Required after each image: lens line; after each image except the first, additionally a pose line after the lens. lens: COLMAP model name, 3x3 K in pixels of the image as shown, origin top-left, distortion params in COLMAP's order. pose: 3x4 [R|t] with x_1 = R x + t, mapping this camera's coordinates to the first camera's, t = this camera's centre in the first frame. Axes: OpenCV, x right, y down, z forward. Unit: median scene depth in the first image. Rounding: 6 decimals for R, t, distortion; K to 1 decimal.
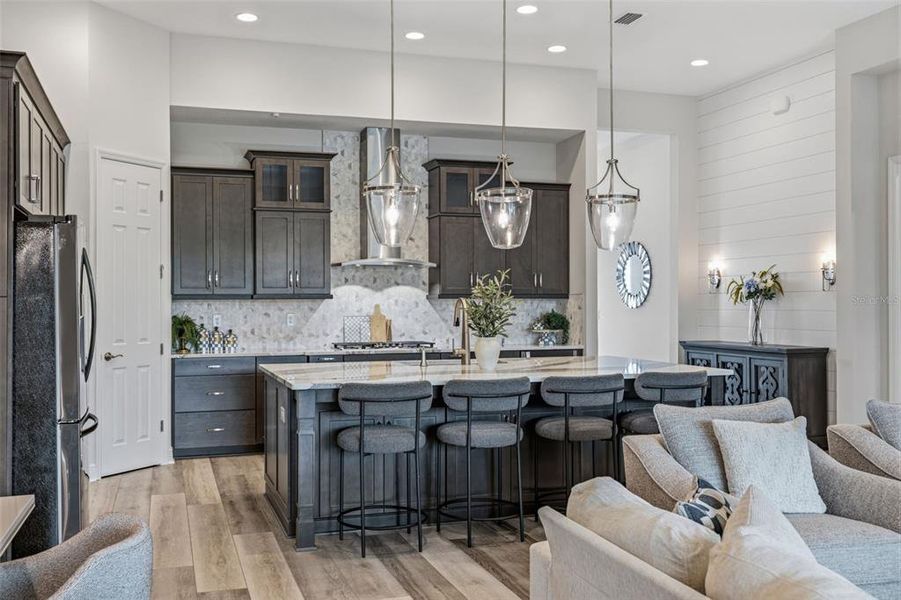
lens RADIAL K [[873.8, 0, 444.3], [0, 873.8, 296.2], [0, 0, 1]] dist [0.009912, 0.000000]
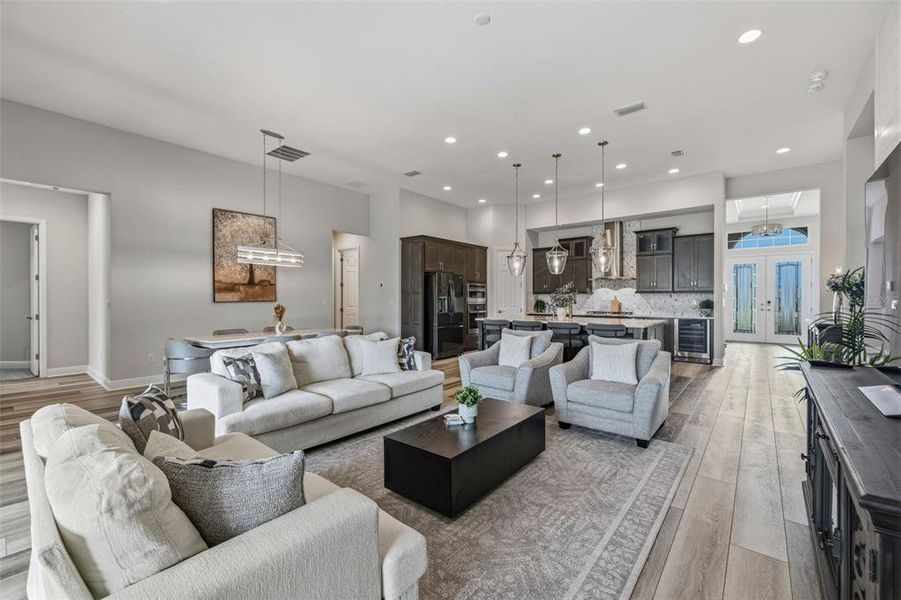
lens RADIAL K [[375.4, 0, 448.0], [0, 375.4, 301.1], [0, 0, 1]] dist [0.001530, 0.000702]
pose [[0.530122, 0.012421, -0.847830, 0.590213], [0.006150, 0.999810, 0.018493, 0.002616], [0.847899, -0.015018, 0.529945, 0.076810]]
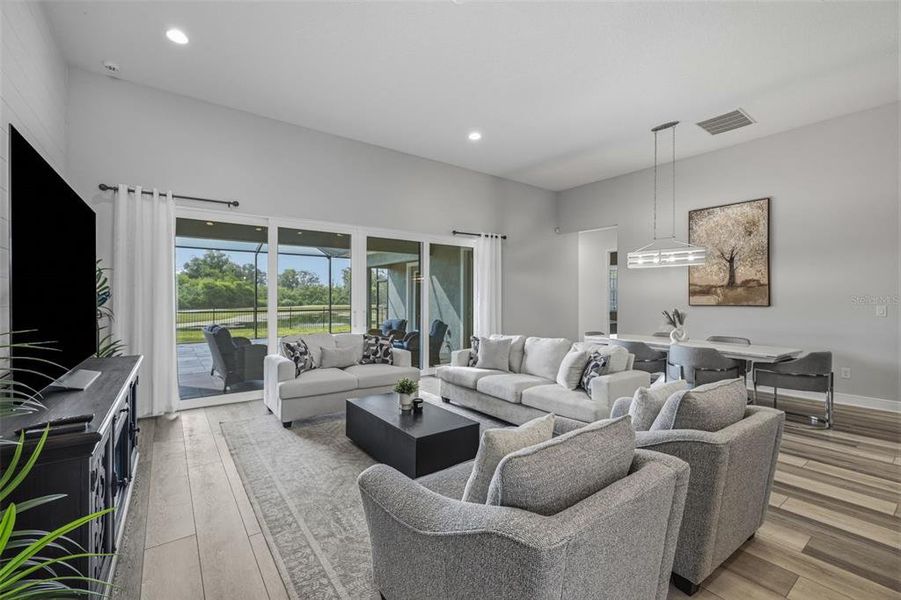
lens RADIAL K [[386.5, 0, 443.9], [0, 386.5, 298.6], [0, 0, 1]] dist [-0.001598, 0.000767]
pose [[-0.952750, -0.000397, -0.303755, 0.397207], [0.001123, 0.999988, -0.004828, 0.005195], [0.303753, -0.004941, -0.952738, 0.673762]]
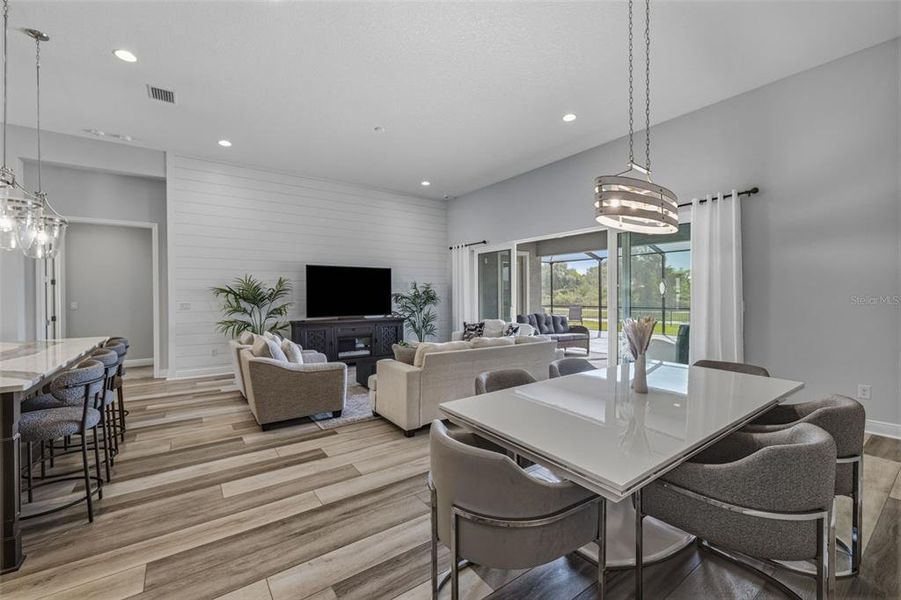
lens RADIAL K [[375.4, 0, 446.5], [0, 375.4, 296.0], [0, 0, 1]] dist [0.001530, 0.000702]
pose [[-0.294773, 0.004175, 0.955558, -0.392024], [-0.001986, 0.999986, -0.004982, 0.005431], [-0.955565, -0.003366, -0.294761, 0.404997]]
